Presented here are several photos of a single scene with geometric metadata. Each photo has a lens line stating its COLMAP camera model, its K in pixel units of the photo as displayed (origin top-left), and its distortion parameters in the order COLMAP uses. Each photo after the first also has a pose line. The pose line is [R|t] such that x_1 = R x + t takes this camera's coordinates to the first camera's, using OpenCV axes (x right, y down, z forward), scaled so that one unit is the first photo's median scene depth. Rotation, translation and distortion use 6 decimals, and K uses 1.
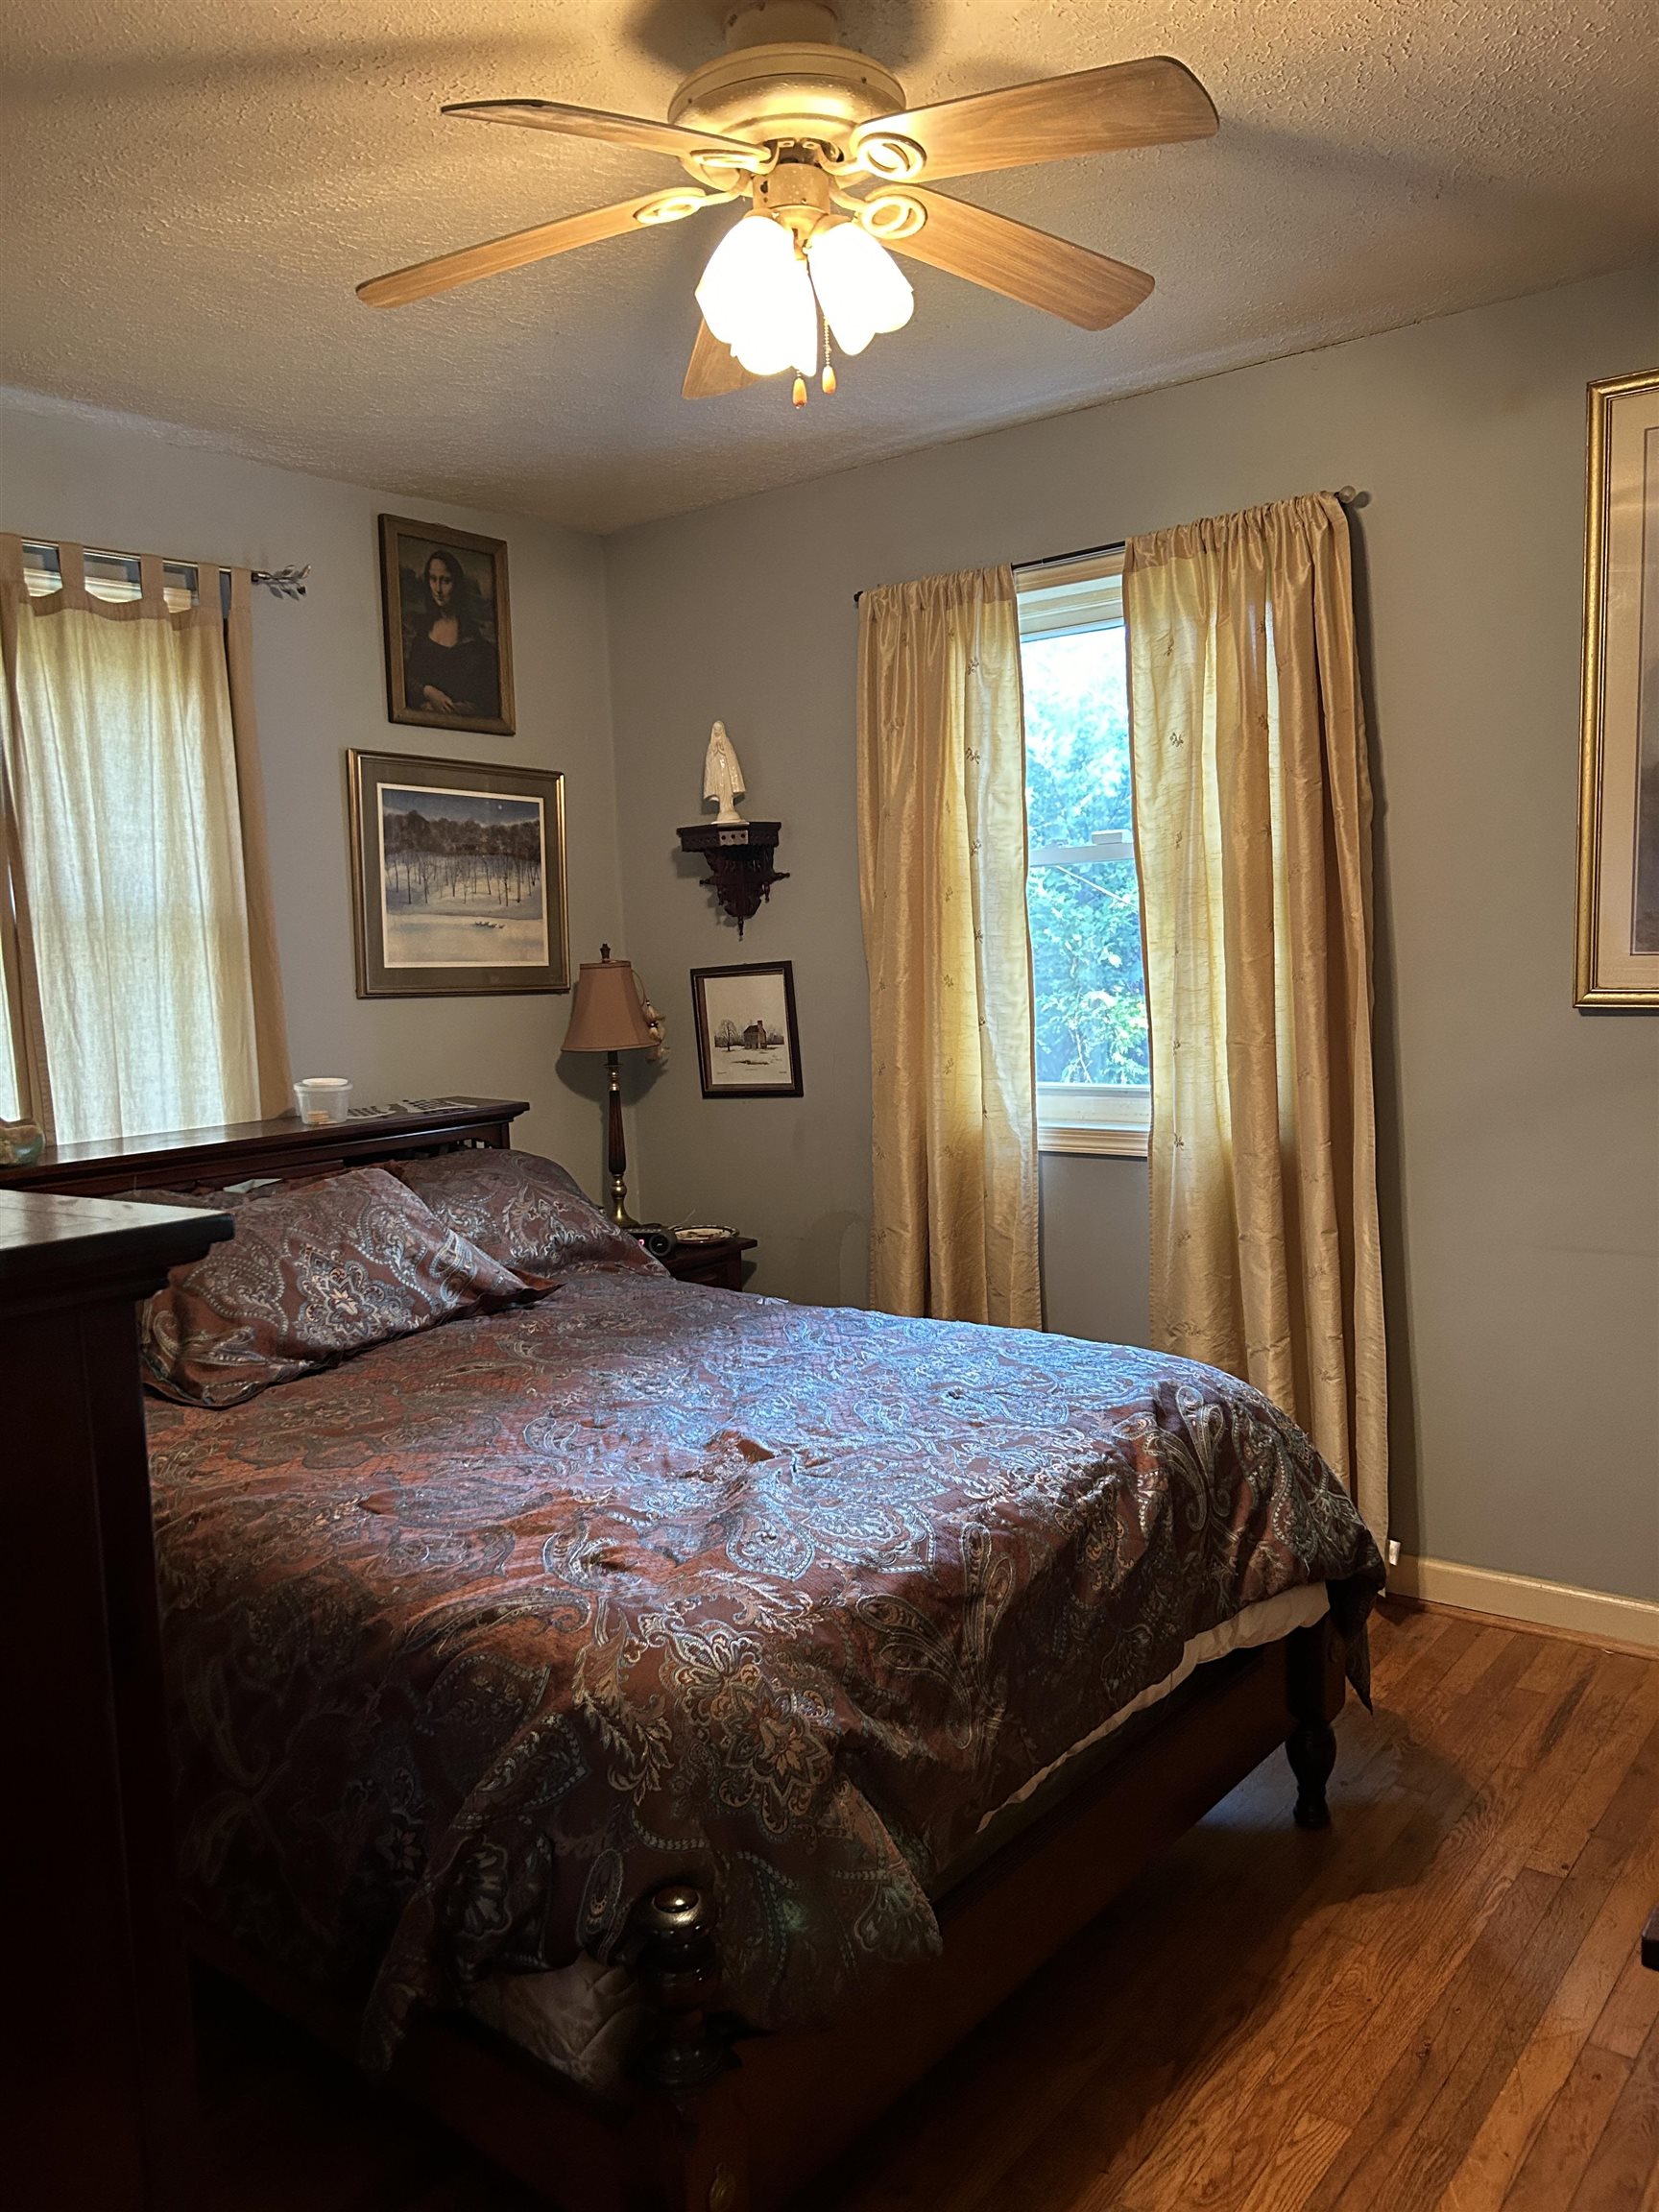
lens RADIAL K [[1682.9, 0, 831.4], [0, 1682.9, 1106.4], [0, 0, 1]] dist [0.052483, -0.075377]
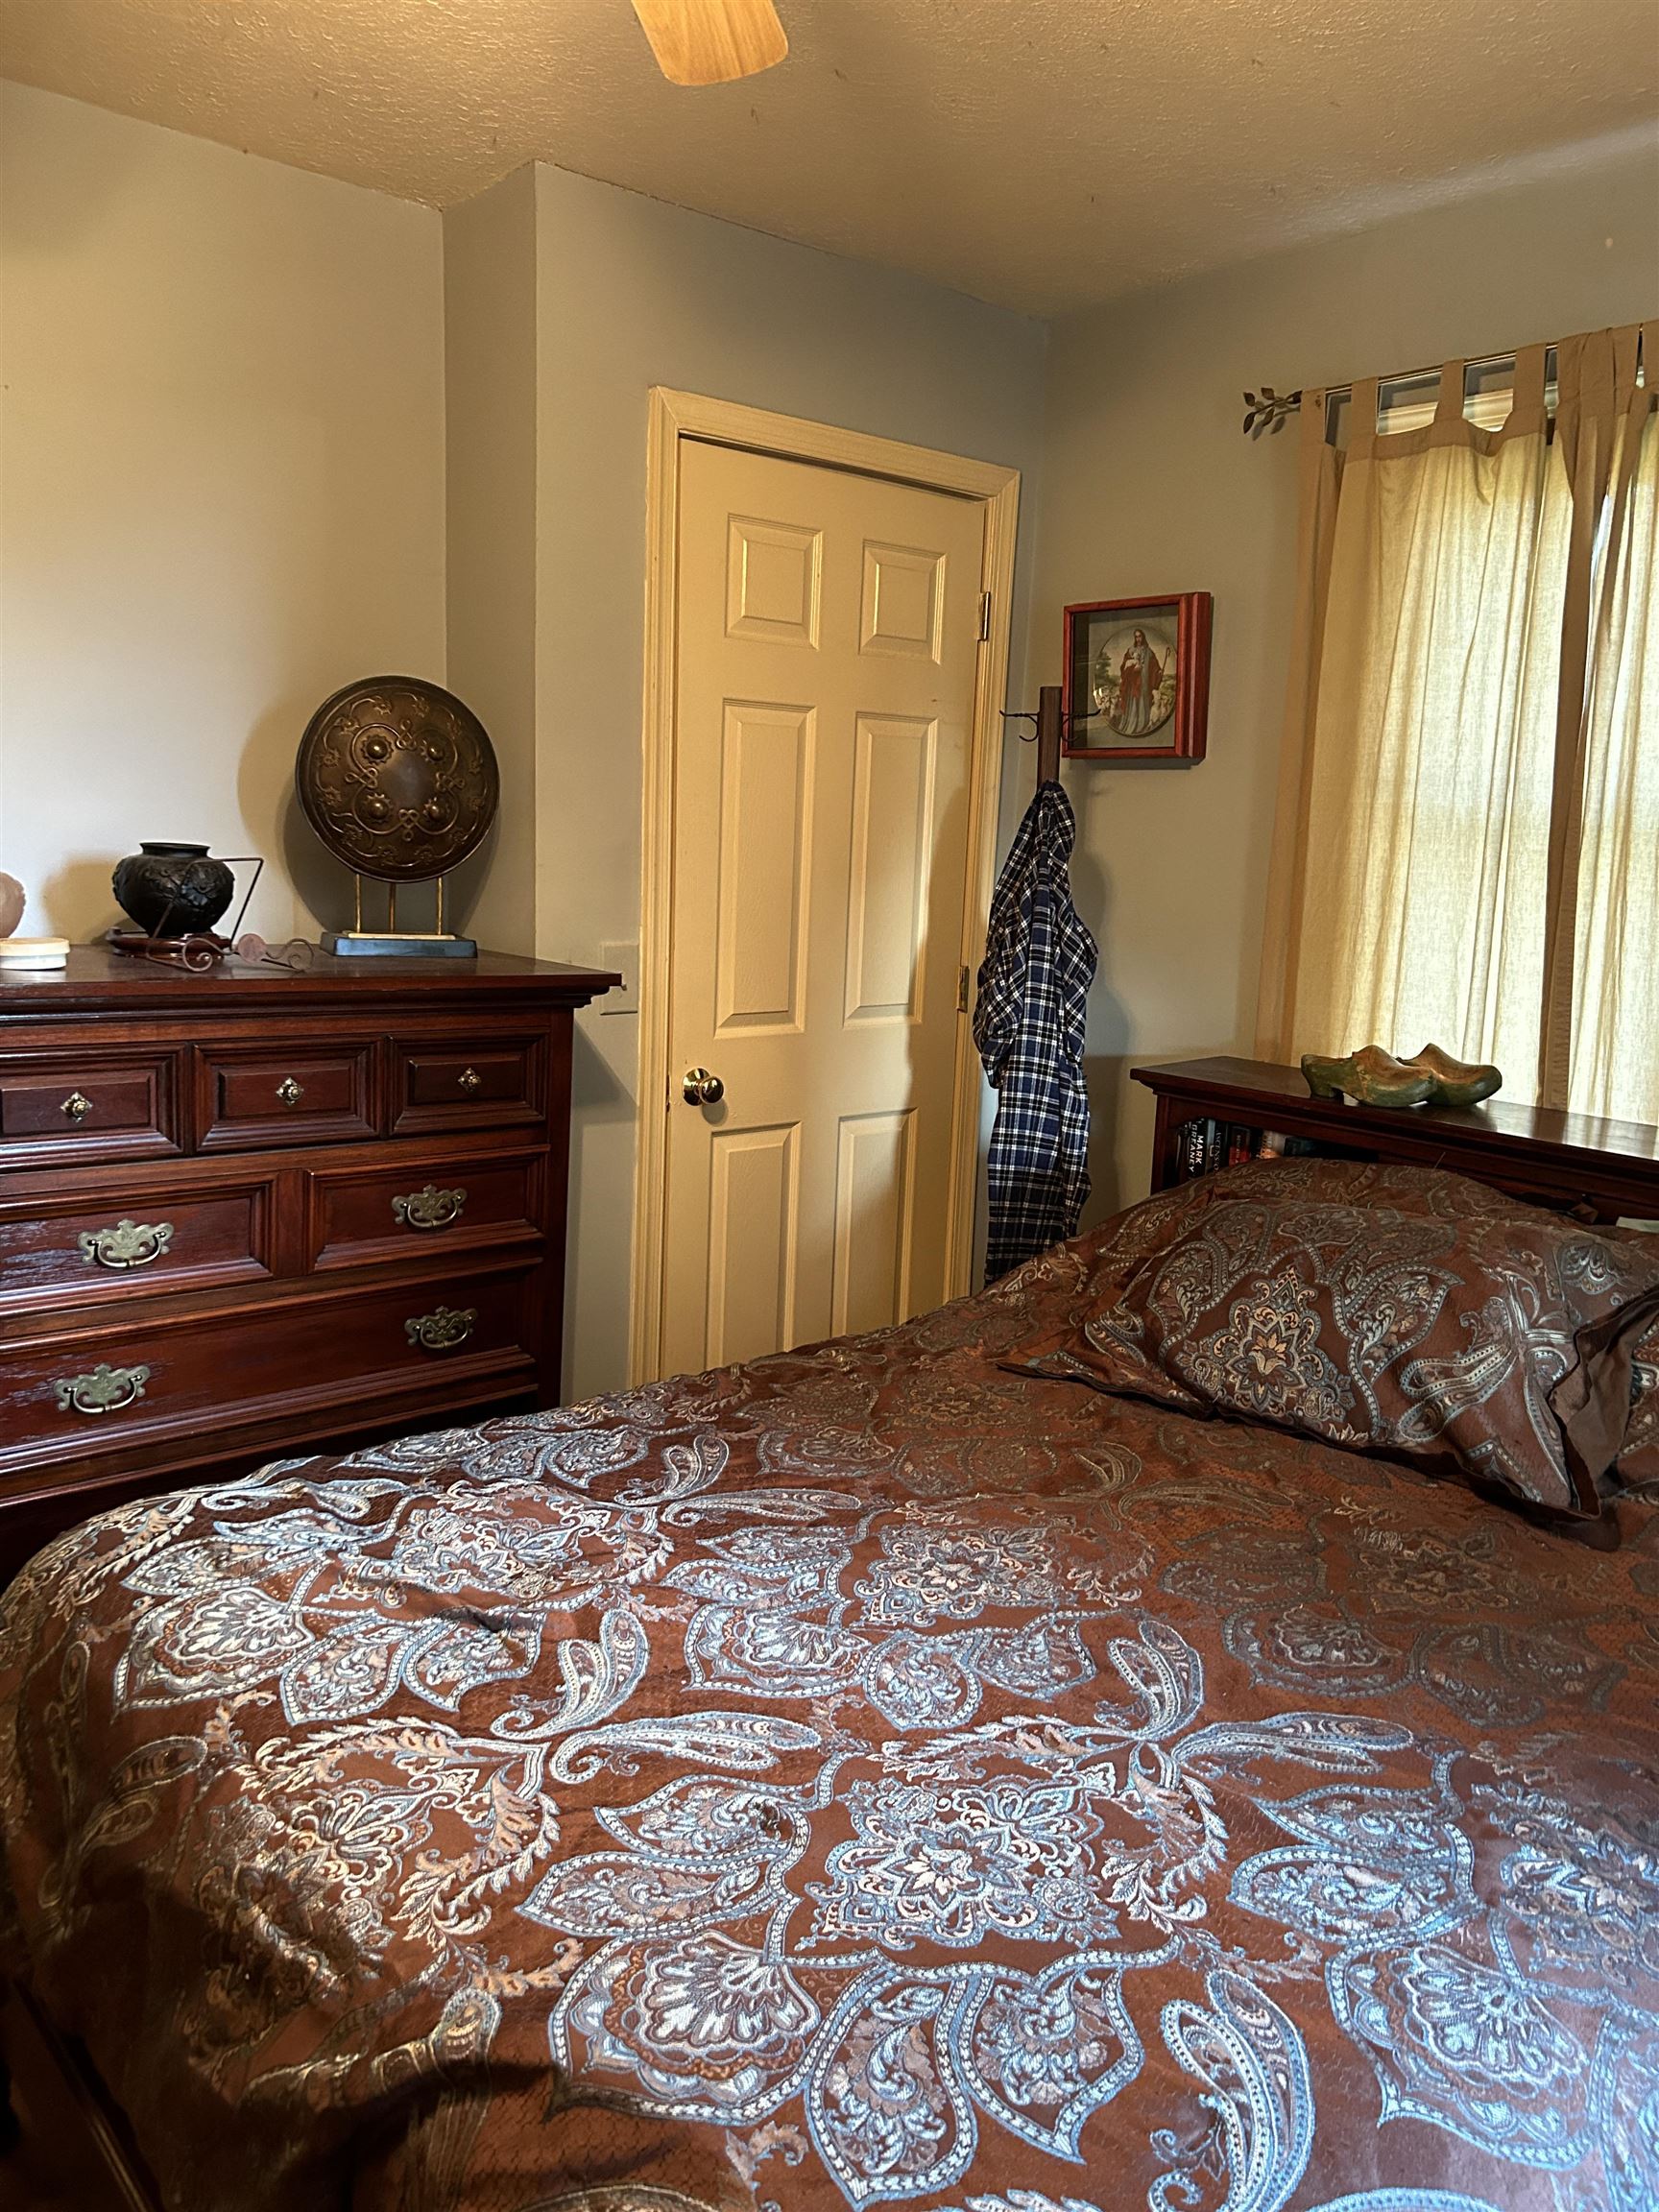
lens RADIAL K [[1682.9, 0, 831.4], [0, 1682.9, 1106.4], [0, 0, 1]] dist [0.052483, -0.075377]
pose [[-0.190949, 0.184850, -0.964038, 0.572688], [-0.137329, 0.967419, 0.212699, -0.157007], [0.971946, 0.173005, -0.159343, 1.177299]]
